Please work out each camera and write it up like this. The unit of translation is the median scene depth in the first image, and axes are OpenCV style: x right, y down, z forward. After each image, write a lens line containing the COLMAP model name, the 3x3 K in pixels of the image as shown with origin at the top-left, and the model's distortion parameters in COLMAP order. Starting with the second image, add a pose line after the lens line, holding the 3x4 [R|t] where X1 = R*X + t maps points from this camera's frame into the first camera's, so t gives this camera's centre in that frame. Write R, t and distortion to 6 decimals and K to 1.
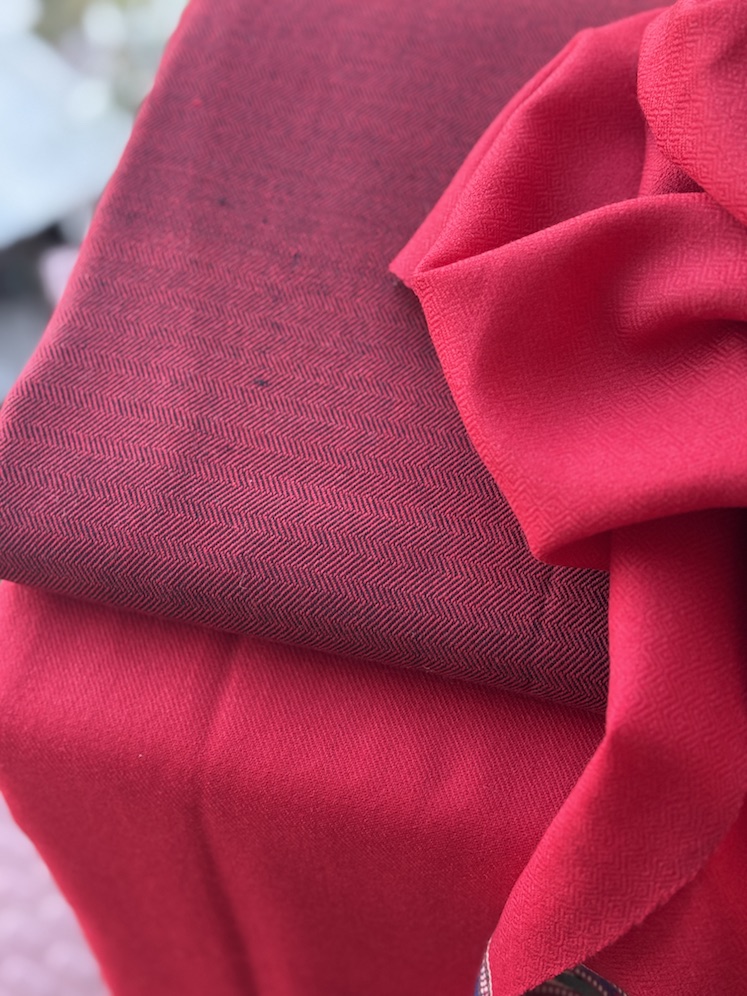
lens RADIAL K [[1386.7, 0, 372.0], [0, 1386.7, 498.7], [0, 0, 1]] dist [0.116996, 0.000000]
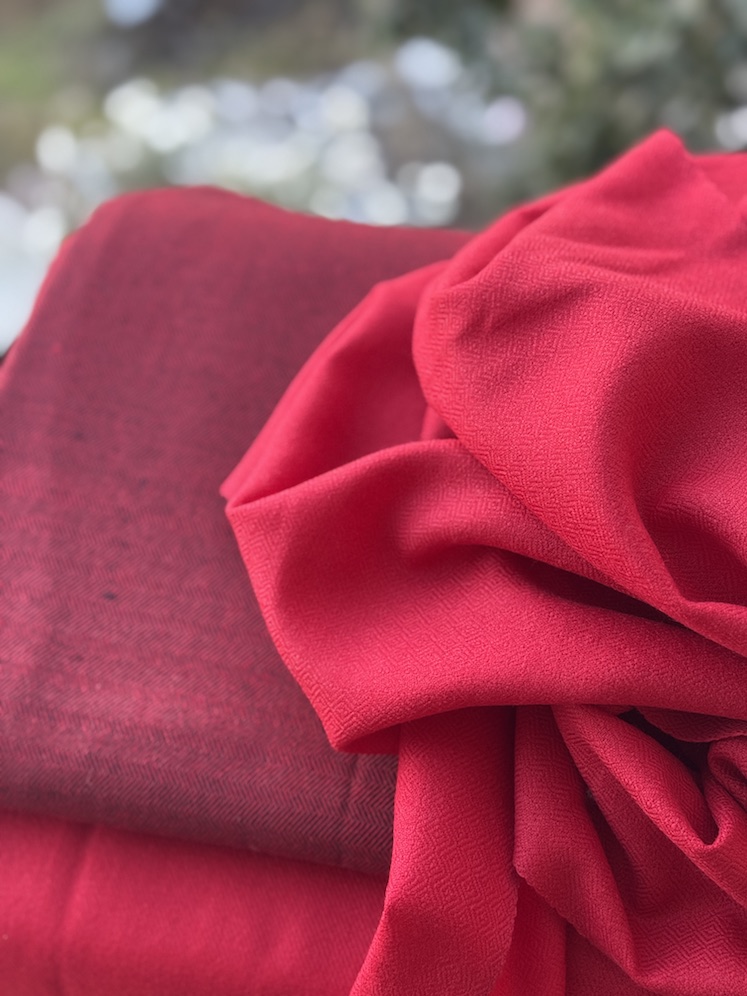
lens RADIAL K [[1386.7, 0, 369.1], [0, 1386.7, 499.2], [0, 0, 1]] dist [0.116996, 0.000000]
pose [[0.998904, -0.038363, 0.026824, 0.110177], [0.040305, 0.996287, -0.076078, -0.069348], [-0.023806, 0.077076, 0.996741, -0.165986]]
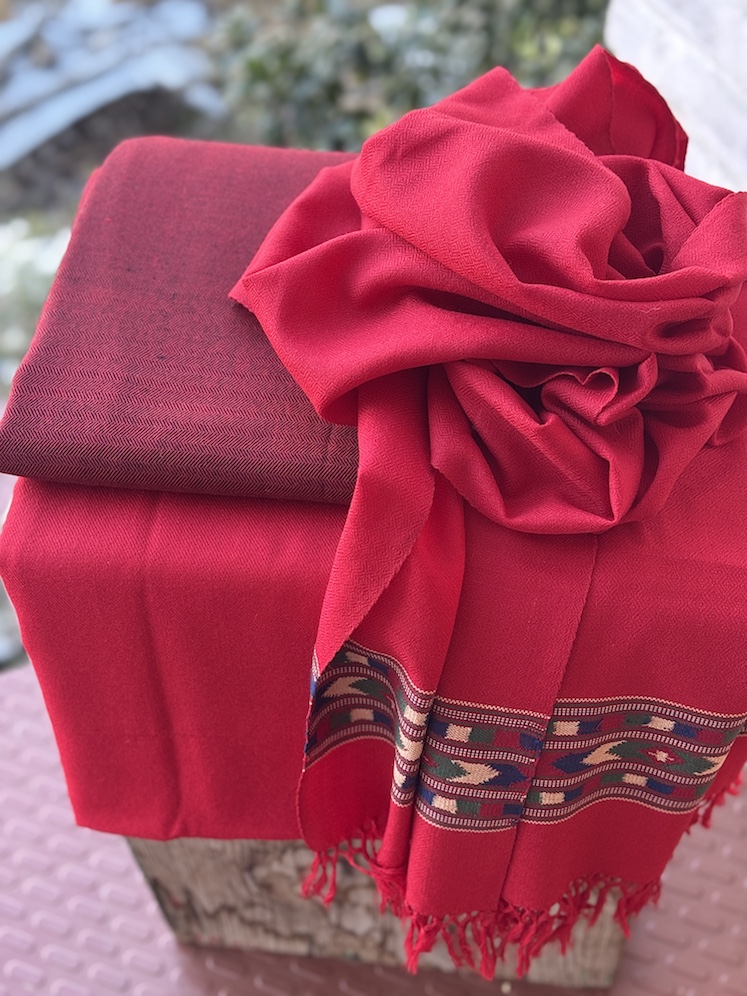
lens RADIAL K [[1386.7, 0, 382.3], [0, 1386.7, 507.8], [0, 0, 1]] dist [0.116996, 0.000000]
pose [[0.988394, -0.077313, 0.130766, -0.049570], [0.098502, 0.981490, -0.164238, 0.438300], [-0.115648, 0.175212, 0.977715, -0.761391]]
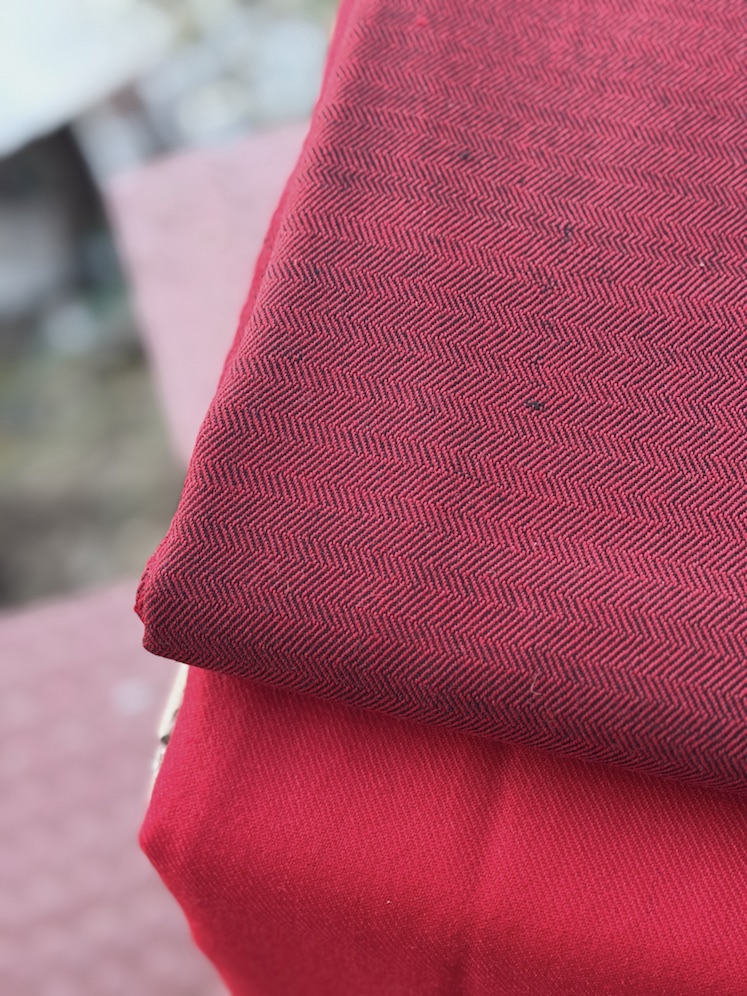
lens RADIAL K [[1386.7, 0, 381.5], [0, 1386.7, 505.5], [0, 0, 1]] dist [0.116996, 0.000000]
pose [[0.999985, -0.004496, -0.003125, -0.166436], [0.004711, 0.997347, 0.072640, -0.087387], [0.002790, -0.072654, 0.997353, 0.253651]]
